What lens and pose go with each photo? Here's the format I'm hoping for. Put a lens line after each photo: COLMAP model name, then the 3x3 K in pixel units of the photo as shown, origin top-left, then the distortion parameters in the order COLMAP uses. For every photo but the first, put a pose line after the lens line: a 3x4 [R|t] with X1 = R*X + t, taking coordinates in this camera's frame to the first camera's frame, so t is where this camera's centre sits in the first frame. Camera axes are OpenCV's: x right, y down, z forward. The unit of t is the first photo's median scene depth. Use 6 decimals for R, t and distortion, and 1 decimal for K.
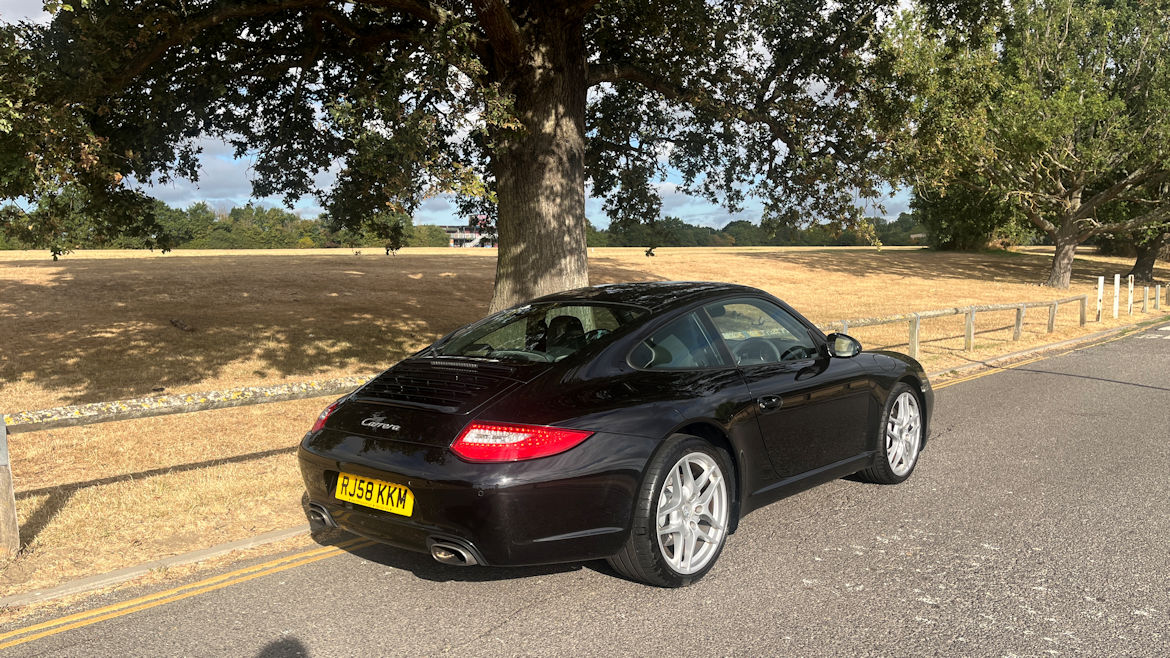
lens RADIAL K [[881.8, 0, 565.5], [0, 881.8, 410.8], [0, 0, 1]] dist [0.038894, 0.001711]
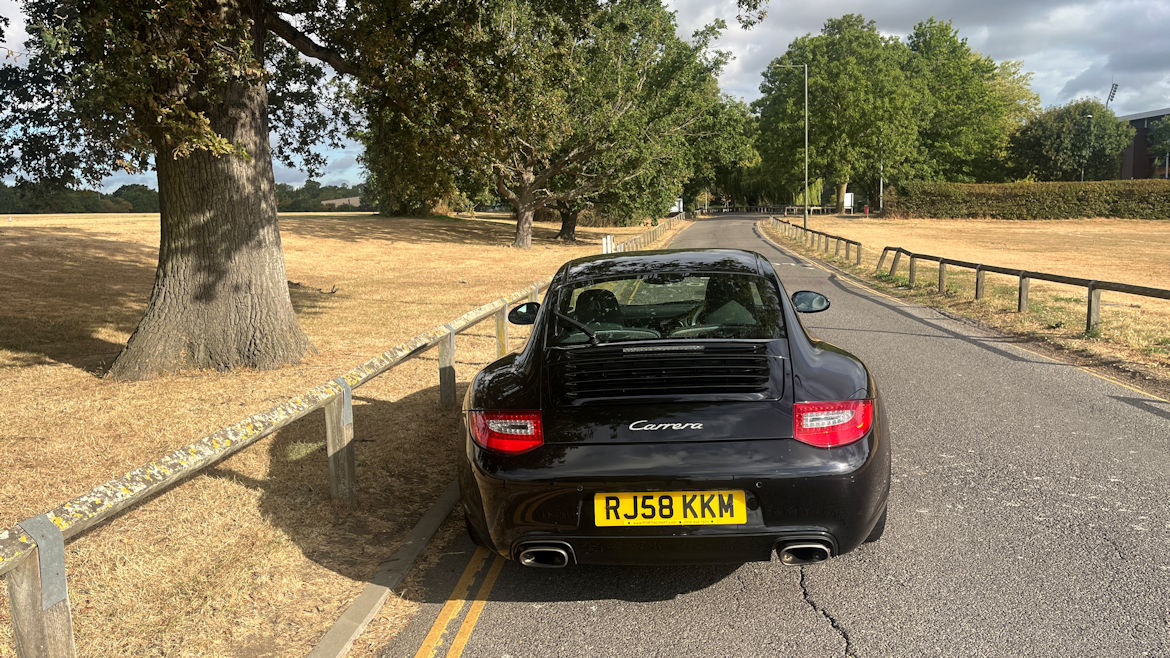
lens RADIAL K [[898.9, 0, 557.0], [0, 898.9, 329.9], [0, 0, 1]] dist [0.042373, -0.004598]
pose [[0.796519, -0.085699, 0.598510, -0.316570], [0.117731, 0.992940, -0.014504, -0.029843], [-0.593041, 0.082016, 0.800984, 0.143016]]
